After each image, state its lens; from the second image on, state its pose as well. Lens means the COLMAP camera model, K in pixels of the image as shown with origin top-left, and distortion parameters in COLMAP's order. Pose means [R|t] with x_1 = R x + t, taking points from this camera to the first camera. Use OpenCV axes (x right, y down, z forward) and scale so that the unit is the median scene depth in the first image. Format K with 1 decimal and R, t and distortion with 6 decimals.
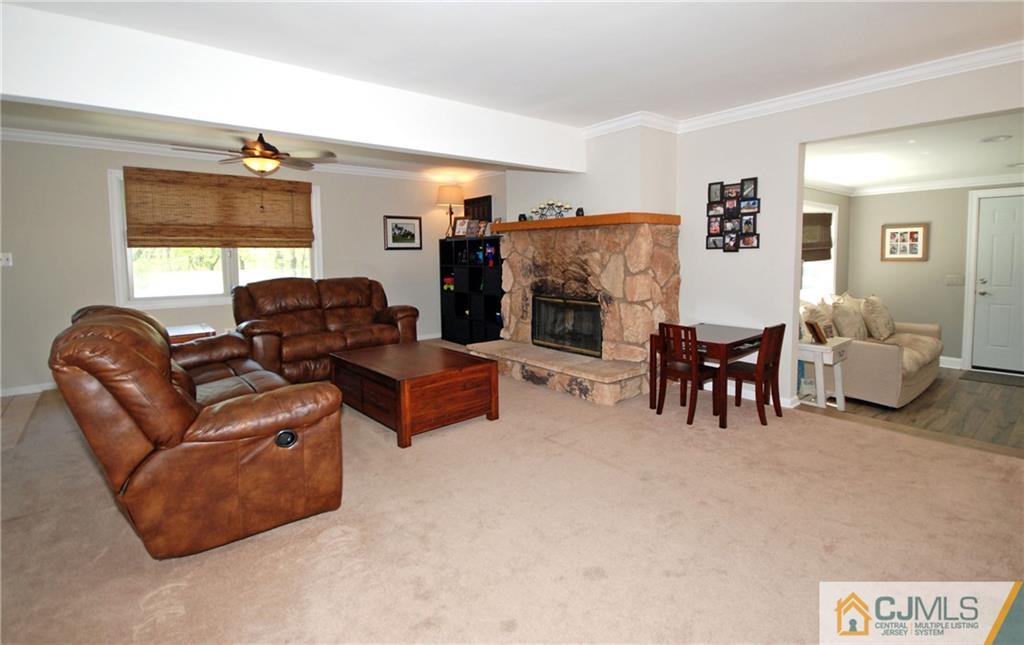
lens RADIAL K [[496.2, 0, 510.2], [0, 496.2, 283.6], [0, 0, 1]] dist [-0.023741, 0.000049]
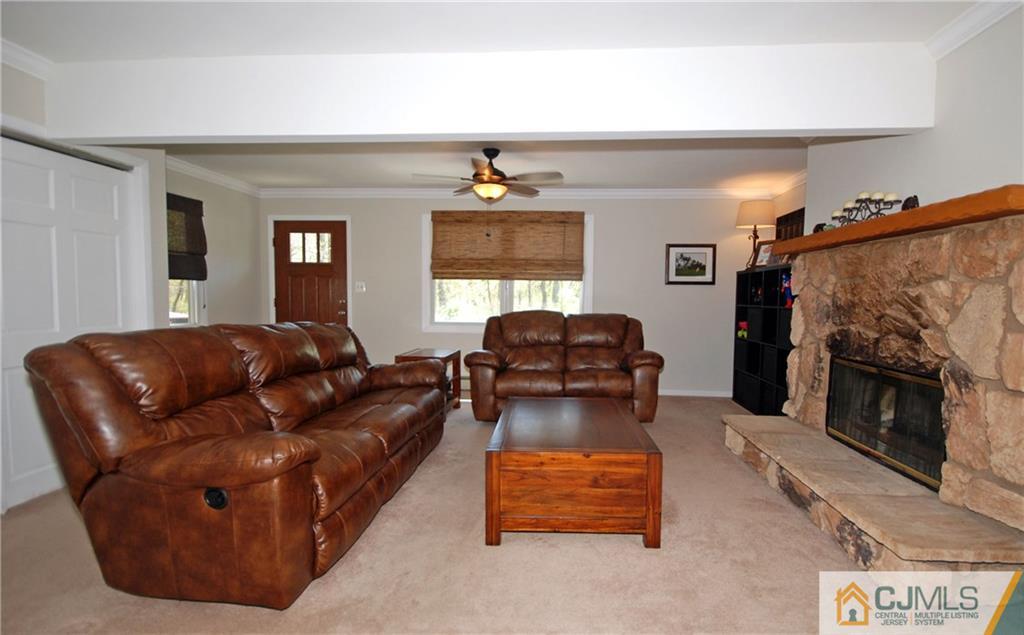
lens RADIAL K [[470.1, 0, 527.2], [0, 470.1, 322.6], [0, 0, 1]] dist [-0.012907, -0.000290]
pose [[0.728113, 0.057360, -0.683052, 0.171942], [-0.060880, 0.997966, 0.018909, -0.004651], [0.682748, 0.027817, 0.730124, 0.335735]]
